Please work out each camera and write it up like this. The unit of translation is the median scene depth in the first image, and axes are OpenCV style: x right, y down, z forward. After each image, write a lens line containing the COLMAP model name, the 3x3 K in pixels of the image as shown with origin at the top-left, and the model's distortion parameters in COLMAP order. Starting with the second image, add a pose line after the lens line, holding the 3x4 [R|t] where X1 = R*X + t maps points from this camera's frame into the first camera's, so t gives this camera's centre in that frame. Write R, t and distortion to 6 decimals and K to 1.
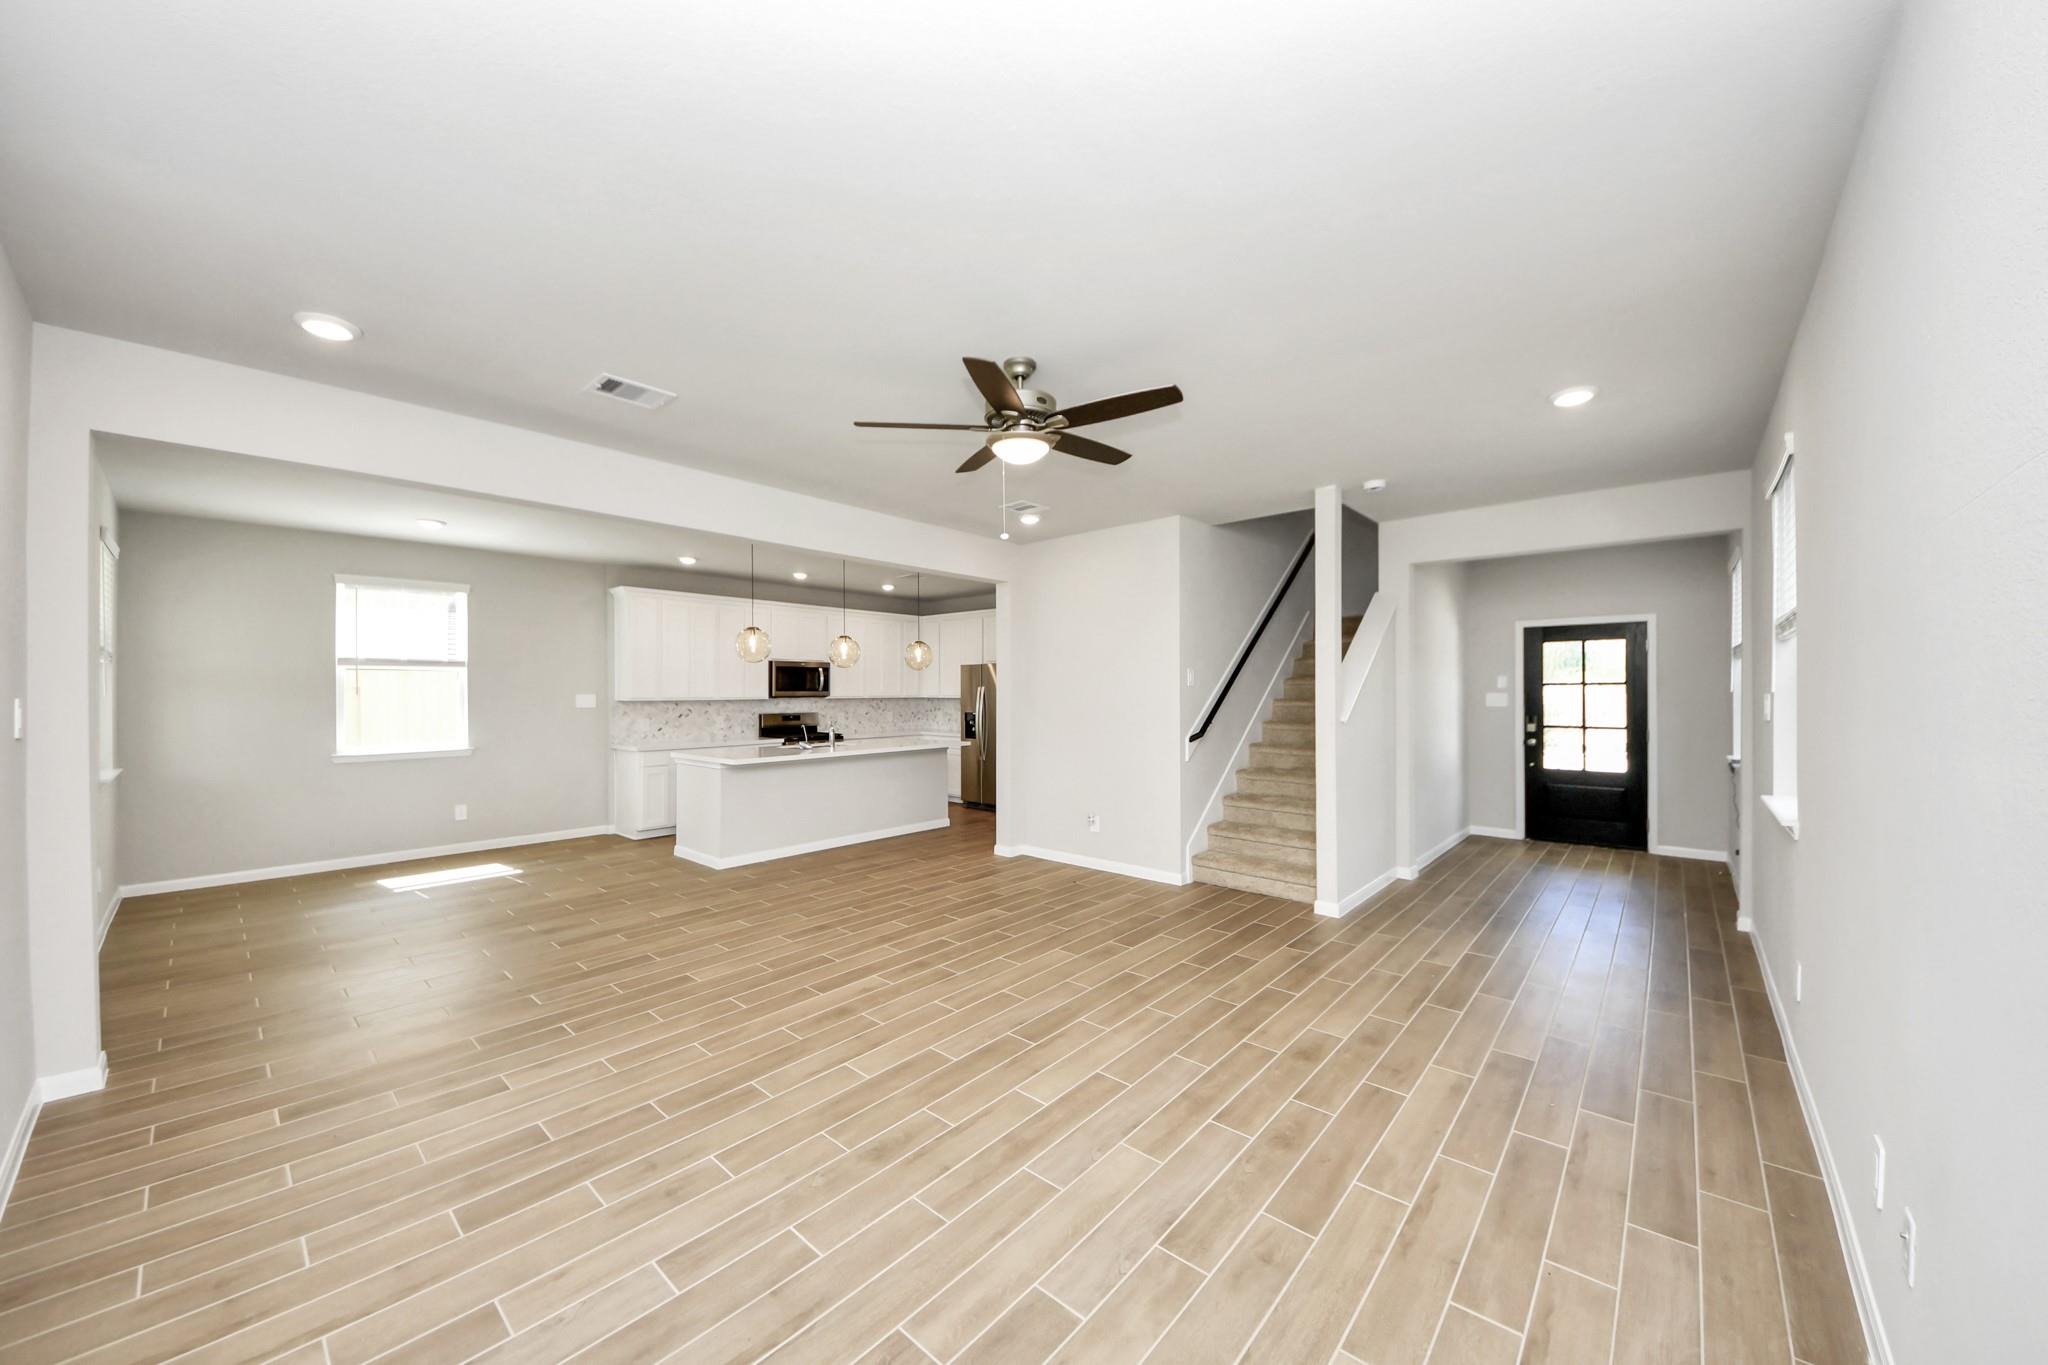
lens RADIAL K [[731.1, 0, 1017.3], [0, 731.1, 695.5], [0, 0, 1]] dist [0.000966, -0.003186]
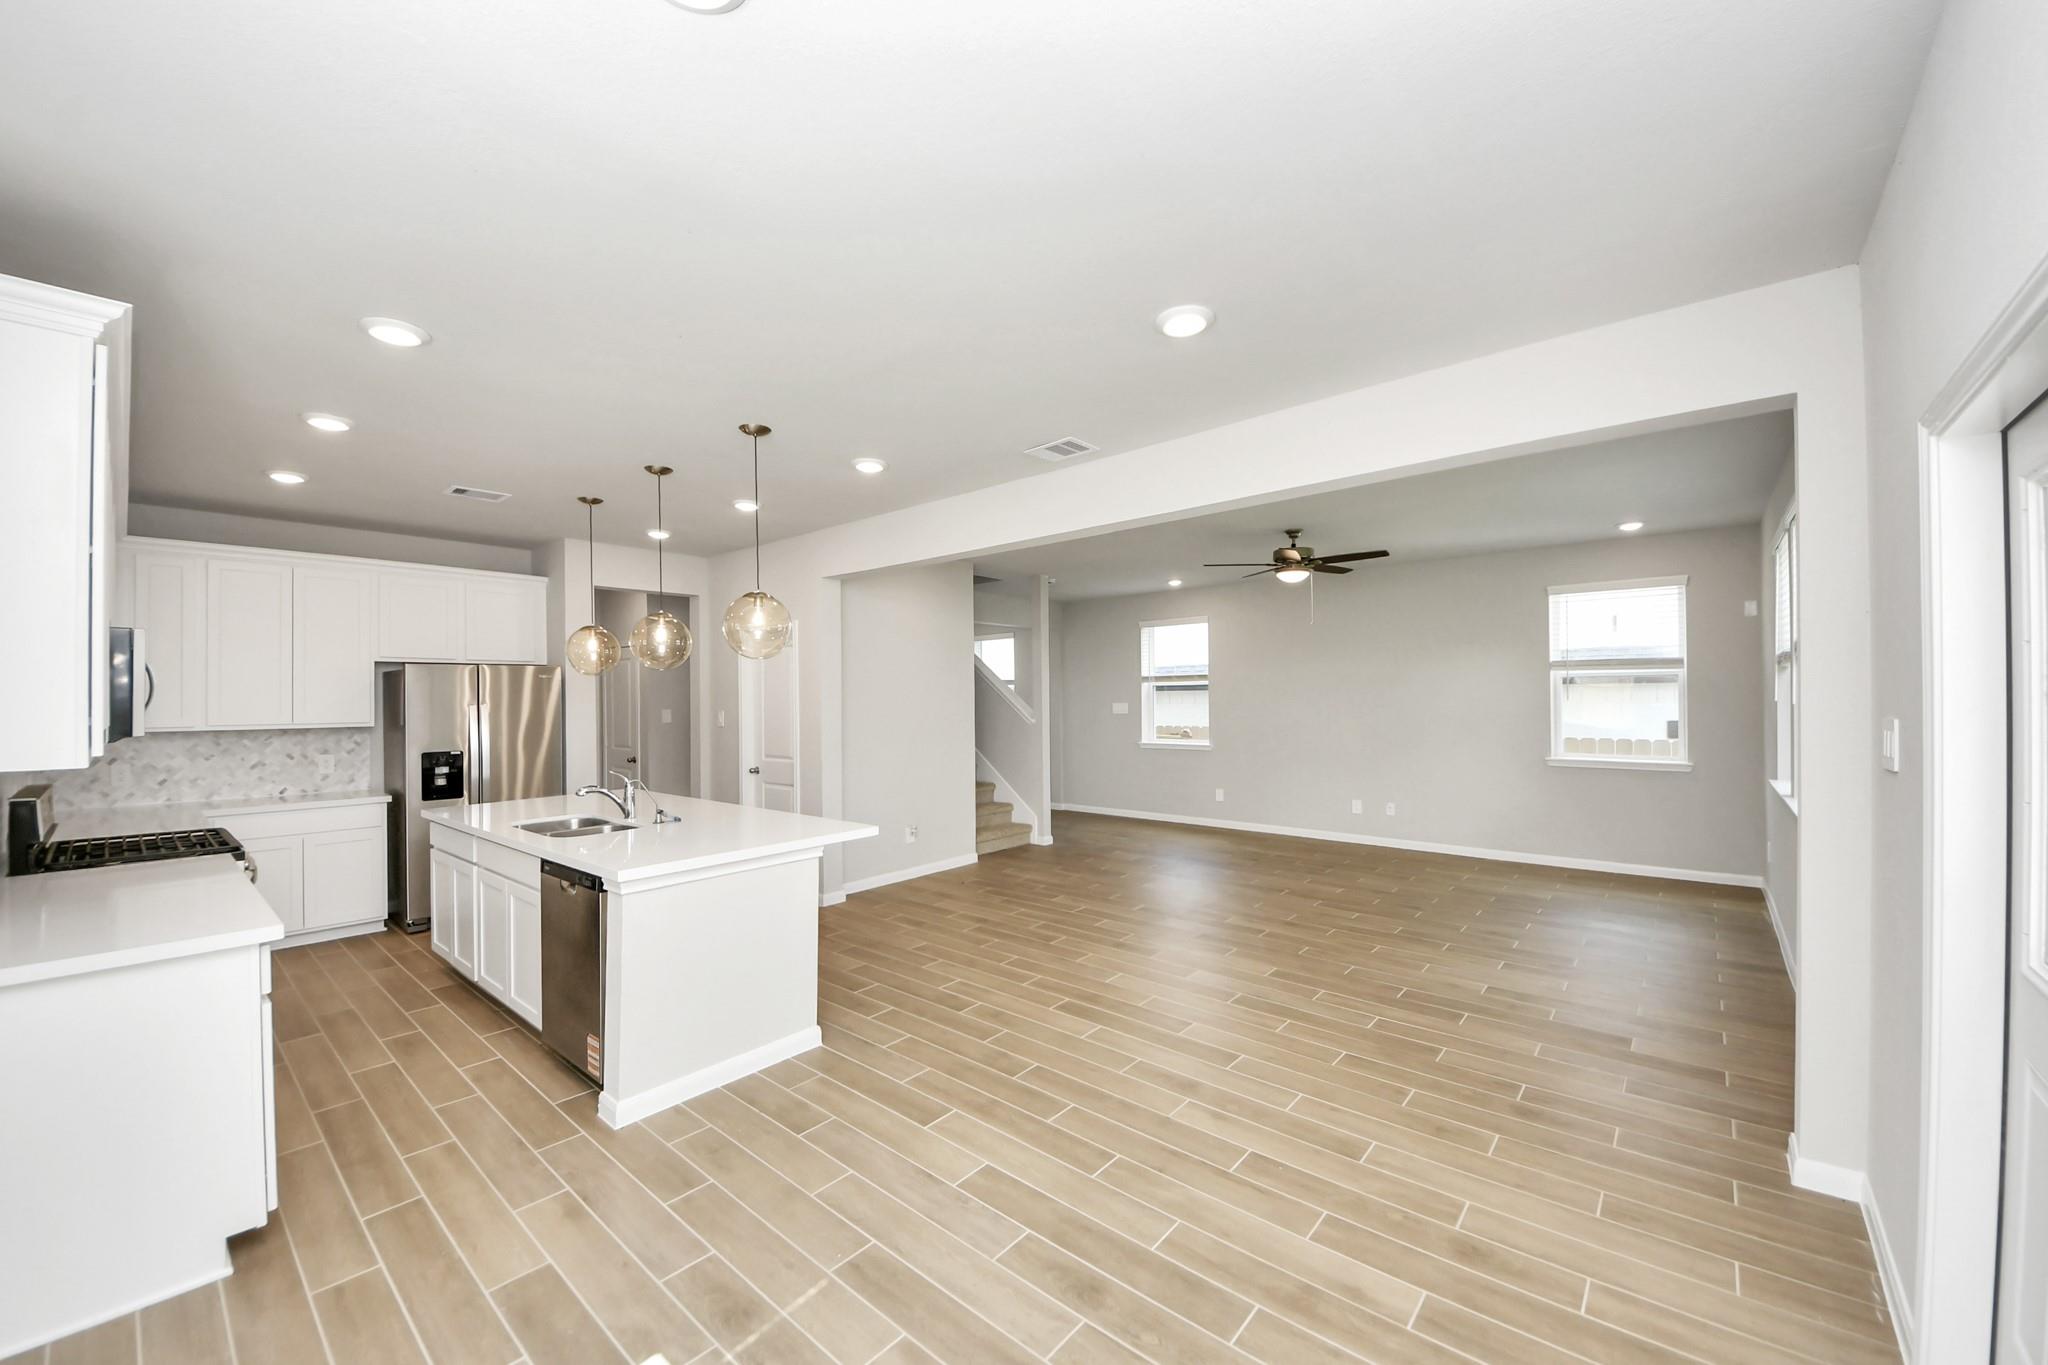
lens RADIAL K [[731.1, 0, 1036.6], [0, 731.1, 692.3], [0, 0, 1]] dist [0.000966, -0.003186]
pose [[-0.026739, 0.014388, 0.999539, -0.931644], [0.019973, 0.999704, -0.013856, -0.007134], [-0.999443, 0.019594, -0.027018, 0.845776]]
